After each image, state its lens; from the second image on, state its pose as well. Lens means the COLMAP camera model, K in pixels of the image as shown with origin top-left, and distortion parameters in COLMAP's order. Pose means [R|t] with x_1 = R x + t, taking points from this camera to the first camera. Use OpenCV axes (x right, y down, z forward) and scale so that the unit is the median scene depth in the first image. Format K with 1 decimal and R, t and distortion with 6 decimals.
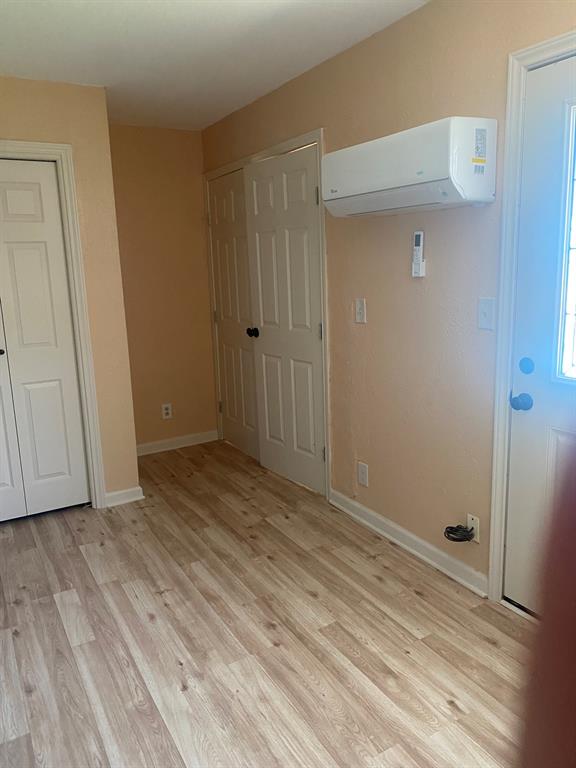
lens RADIAL K [[608.8, 0, 283.2], [0, 608.8, 383.6], [0, 0, 1]] dist [0.057810, -0.049327]
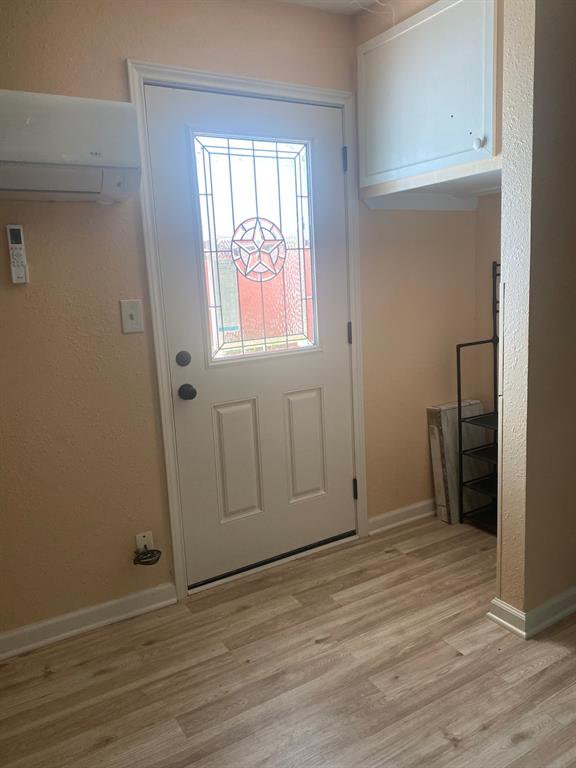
lens RADIAL K [[608.8, 0, 287.4], [0, 608.8, 379.6], [0, 0, 1]] dist [0.057810, -0.049327]
pose [[-0.041146, -0.132950, 0.990268, -0.620413], [0.248790, 0.958528, 0.139026, -0.087949], [-0.967683, 0.252089, -0.006363, 0.760501]]
